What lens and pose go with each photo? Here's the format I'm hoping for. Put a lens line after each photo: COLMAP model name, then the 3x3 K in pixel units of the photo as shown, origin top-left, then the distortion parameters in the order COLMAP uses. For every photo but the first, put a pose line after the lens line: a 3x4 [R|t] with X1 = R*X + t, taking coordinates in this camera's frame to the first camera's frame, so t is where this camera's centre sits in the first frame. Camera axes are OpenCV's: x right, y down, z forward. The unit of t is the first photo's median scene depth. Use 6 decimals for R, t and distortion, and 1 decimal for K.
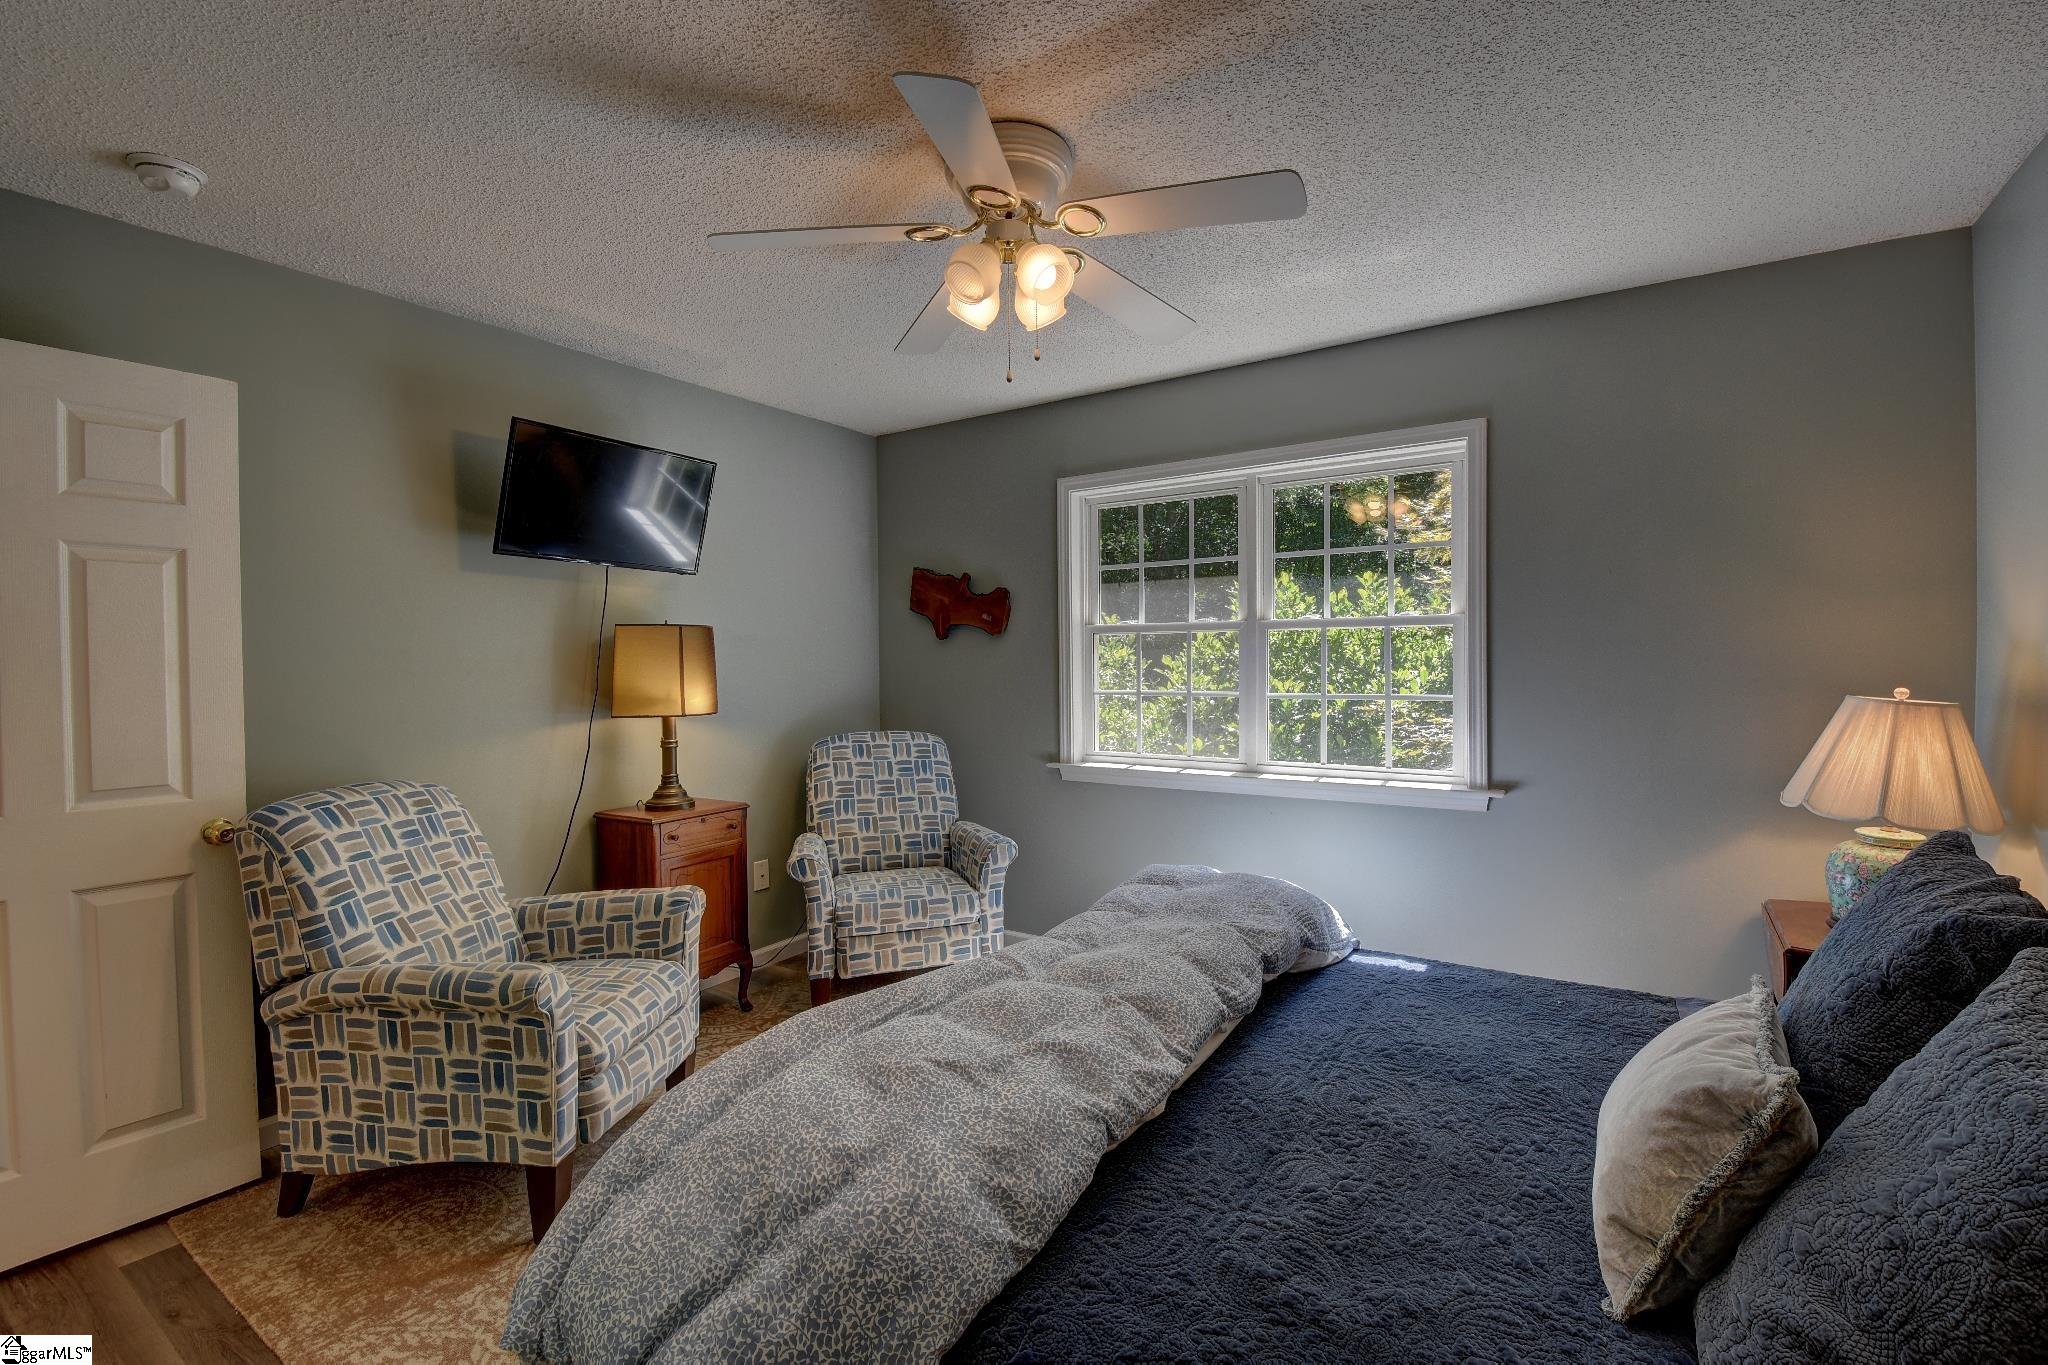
lens RADIAL K [[898.4, 0, 1029.0], [0, 898.4, 676.8], [0, 0, 1]] dist [0.020688, -0.025322]
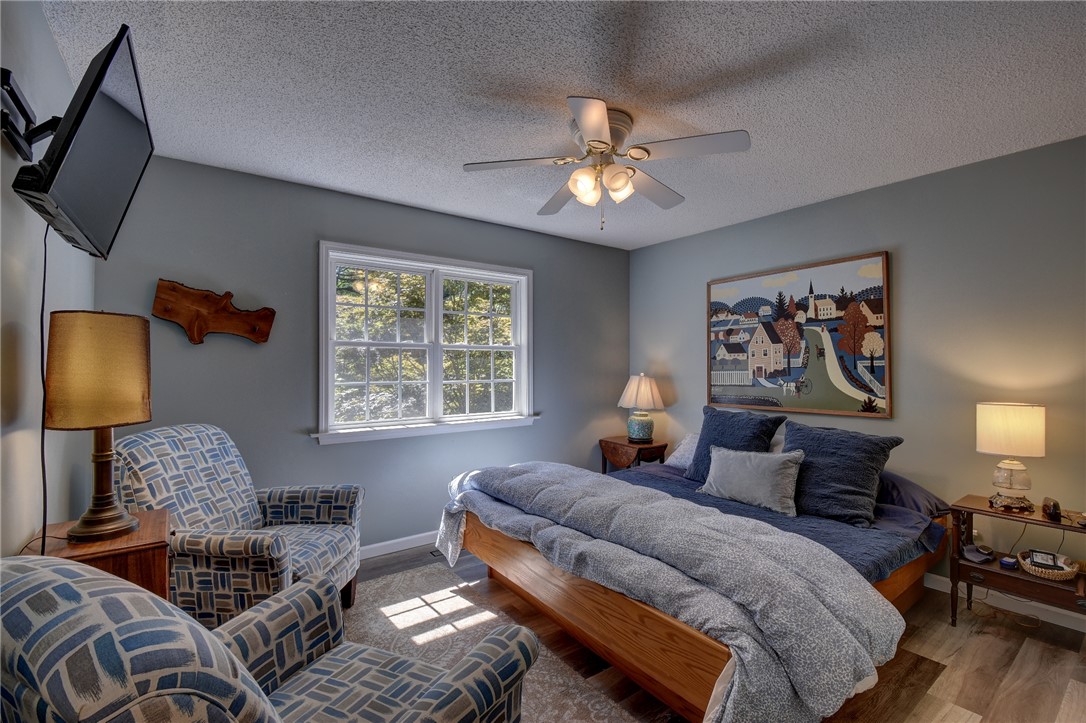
lens RADIAL K [[476.4, 0, 545.7], [0, 476.4, 358.5], [0, 0, 1]] dist [0.020688, -0.025322]
pose [[0.341443, 0.021298, 0.939661, -0.636373], [0.012448, 0.999553, -0.027179, 0.000043], [-0.939820, 0.020977, 0.341025, 0.432862]]
